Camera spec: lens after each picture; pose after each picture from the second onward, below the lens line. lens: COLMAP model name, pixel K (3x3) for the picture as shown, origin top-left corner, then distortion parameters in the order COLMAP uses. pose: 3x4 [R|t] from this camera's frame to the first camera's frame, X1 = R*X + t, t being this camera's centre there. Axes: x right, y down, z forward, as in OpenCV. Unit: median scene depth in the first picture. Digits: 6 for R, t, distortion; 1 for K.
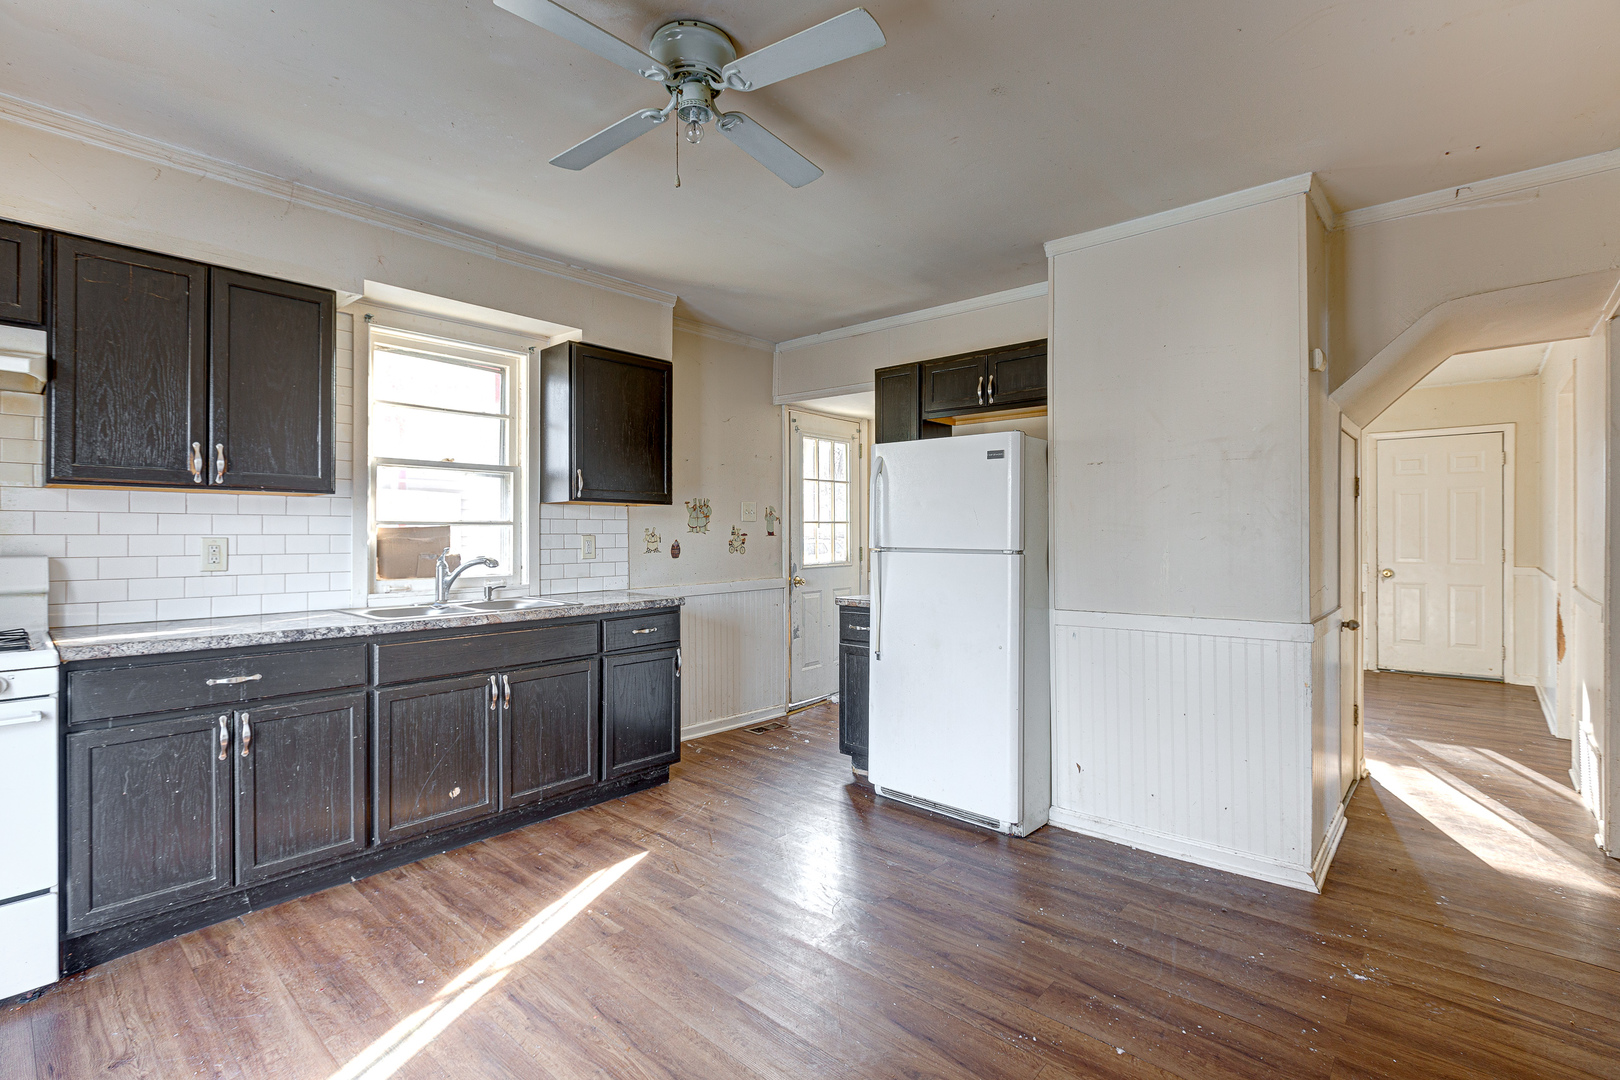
lens RADIAL K [[743.1, 0, 800.5], [0, 743.1, 531.4], [0, 0, 1]] dist [0.000434, -0.000194]
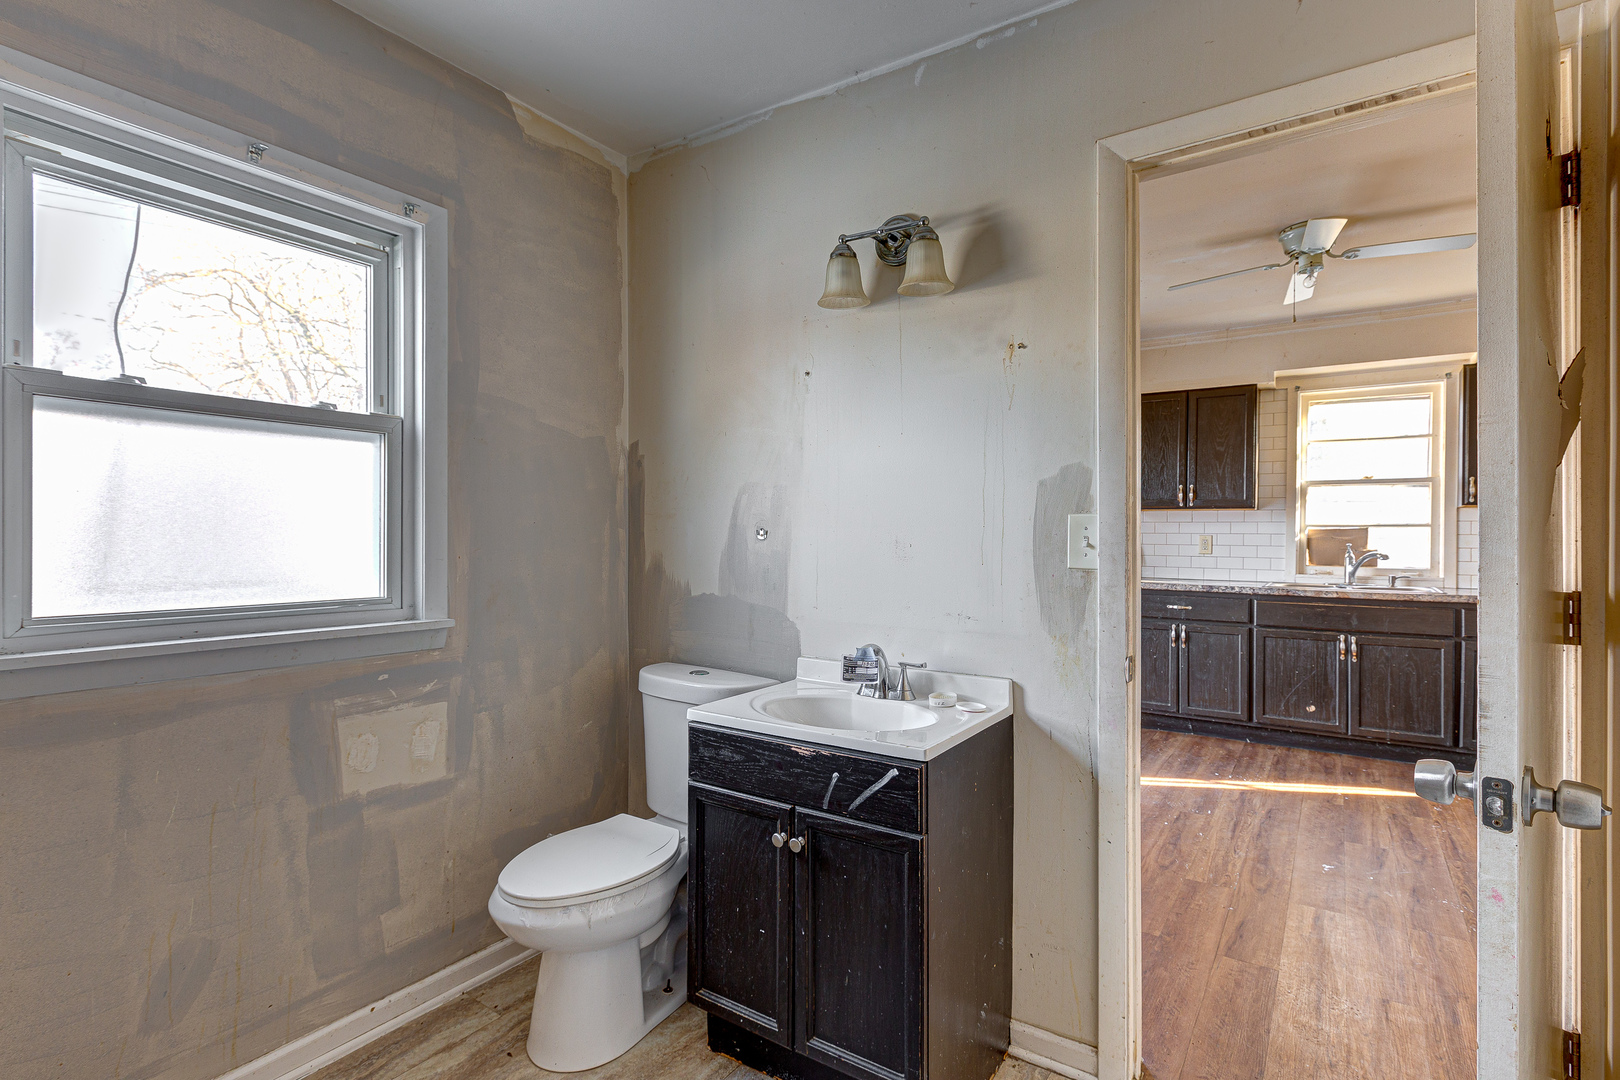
lens RADIAL K [[776.2, 0, 810.0], [0, 776.2, 540.0], [0, 0, 1]] dist [0.000096, -0.000270]
pose [[0.136149, 0.010775, -0.990630, 0.943368], [-0.003859, 0.999939, 0.010345, 0.004378], [0.990681, 0.002415, 0.136182, -0.201484]]
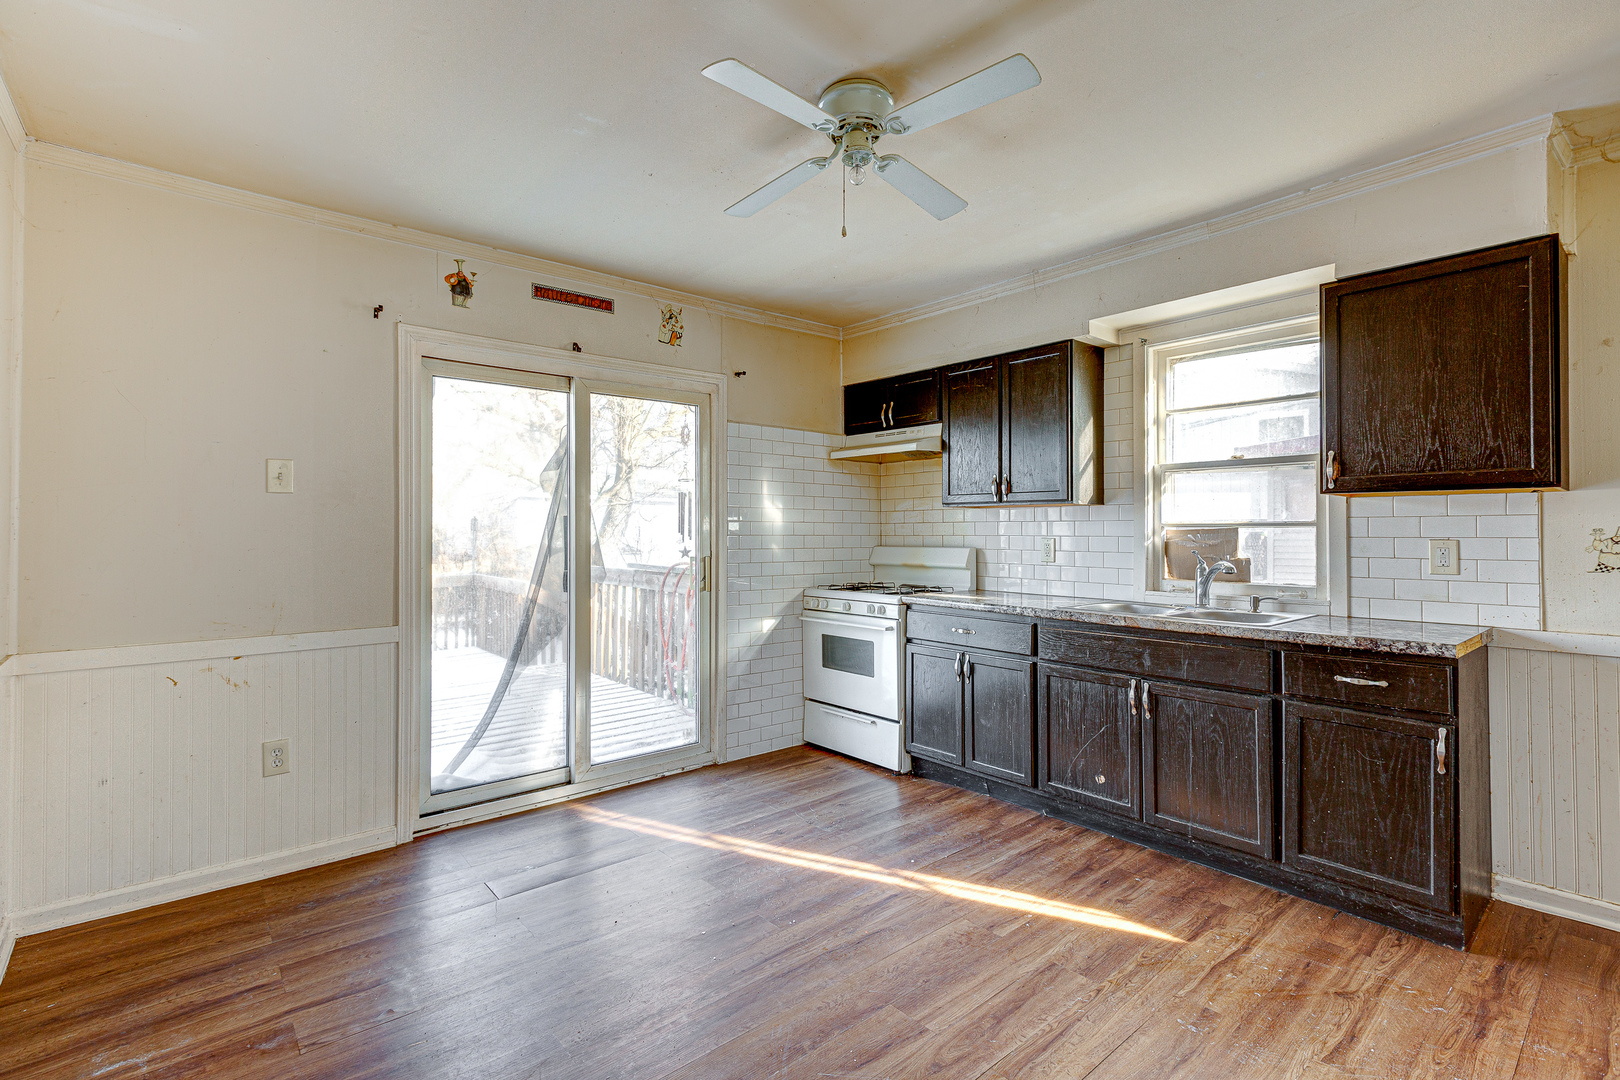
lens RADIAL K [[732.9, 0, 808.2], [0, 732.9, 526.4], [0, 0, 1]] dist [0.000260, -0.000365]
pose [[-0.129373, -0.011486, -0.991529, 0.644916], [-0.003085, 0.999933, -0.011181, 0.003022], [0.991591, 0.001612, -0.129400, 0.736061]]
